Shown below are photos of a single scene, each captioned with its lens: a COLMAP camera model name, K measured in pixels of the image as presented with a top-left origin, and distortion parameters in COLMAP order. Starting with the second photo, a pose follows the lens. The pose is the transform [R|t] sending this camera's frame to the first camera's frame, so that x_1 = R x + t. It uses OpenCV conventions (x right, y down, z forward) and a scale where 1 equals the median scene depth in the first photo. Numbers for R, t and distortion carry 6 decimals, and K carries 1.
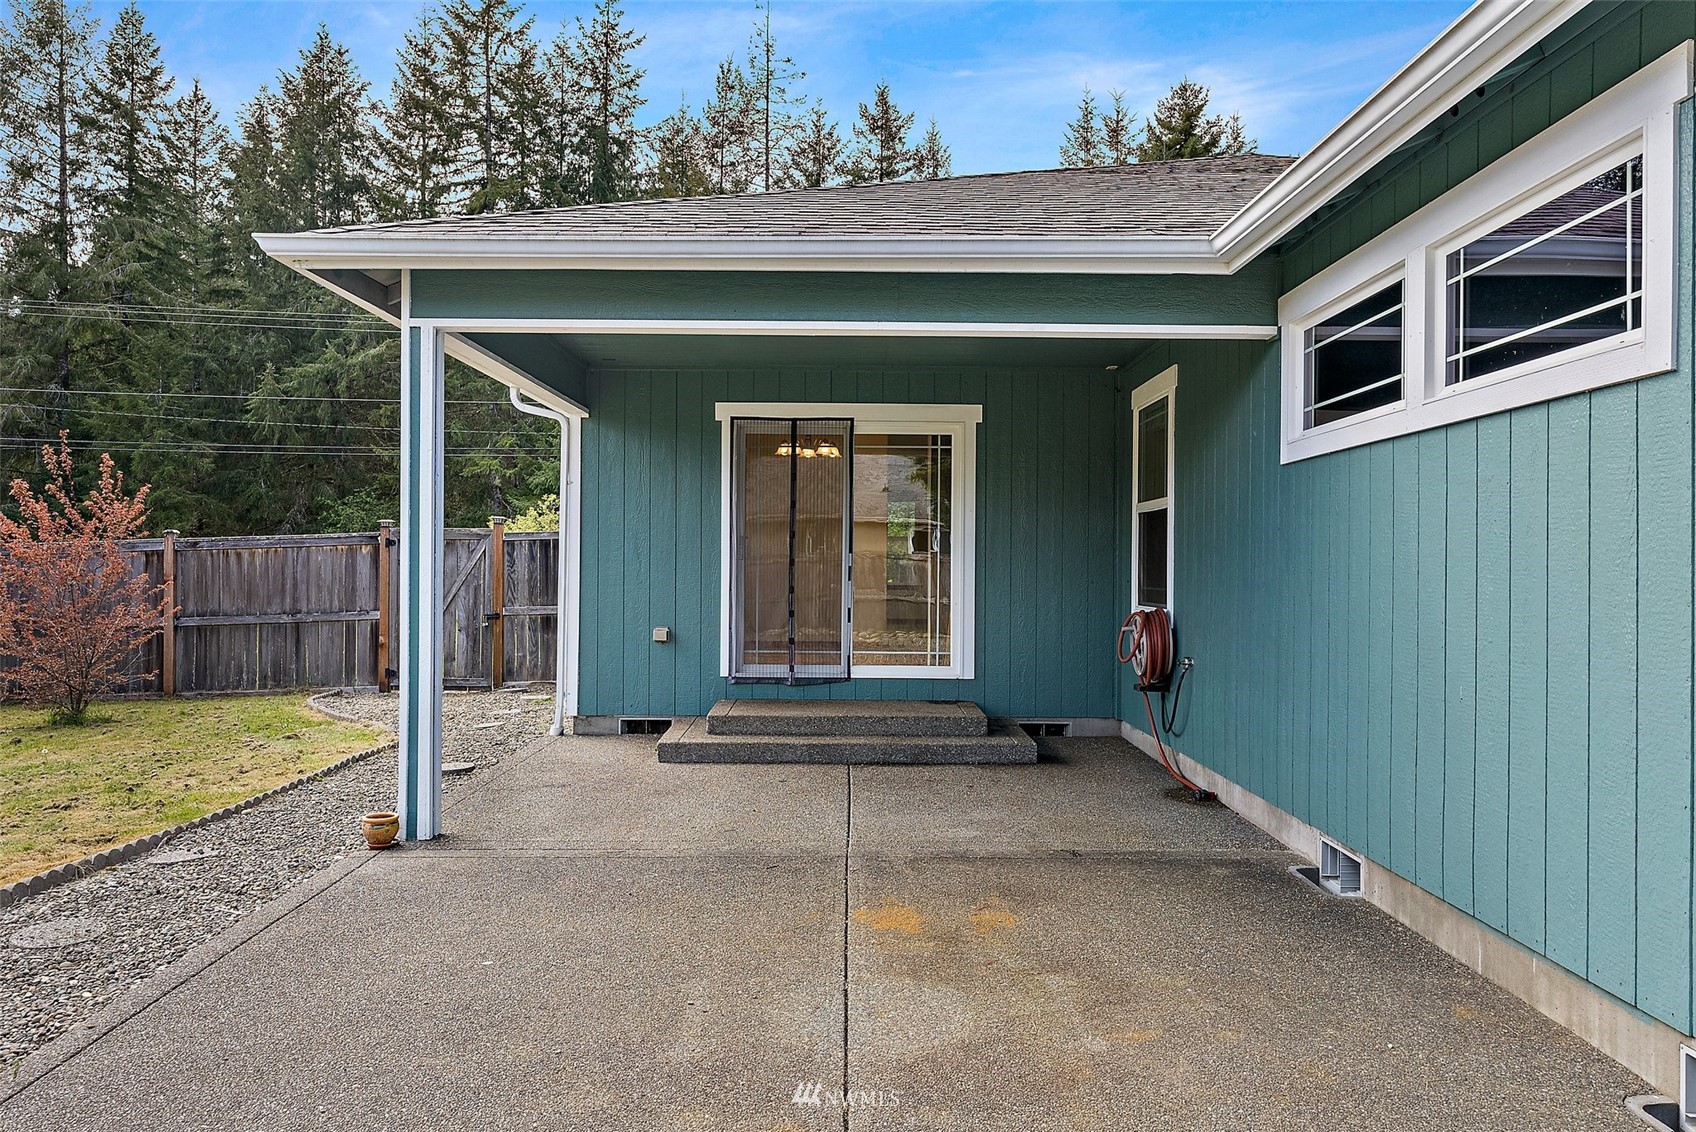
lens RADIAL K [[1163.7, 0, 848.0], [0, 1163.7, 566.0], [0, 0, 1]] dist [0.018021, 0.000112]
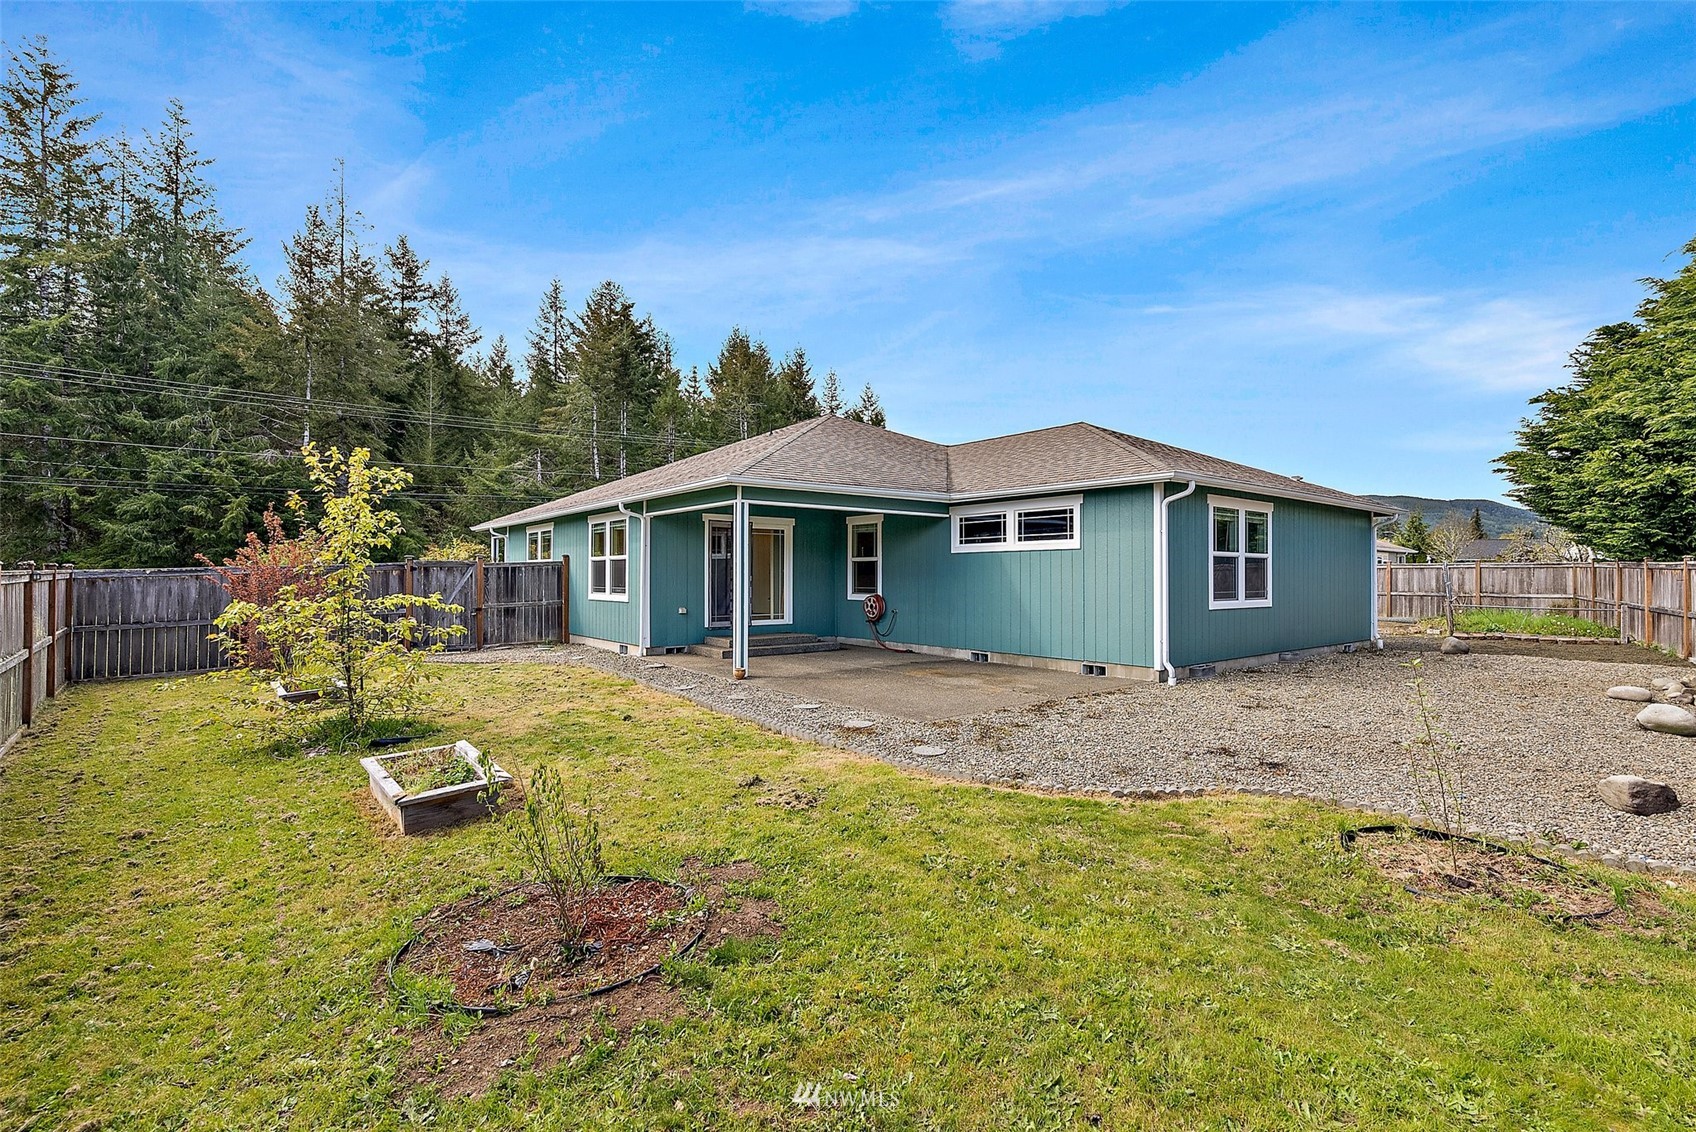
lens RADIAL K [[776.2, 0, 848.0], [0, 776.2, 566.0], [0, 0, 1]] dist [-0.020772, 0.018737]
pose [[0.789742, 0.002145, 0.613436, -0.859369], [0.003800, 0.999958, -0.008388, -0.017260], [-0.613428, 0.008955, 0.789700, -0.446865]]
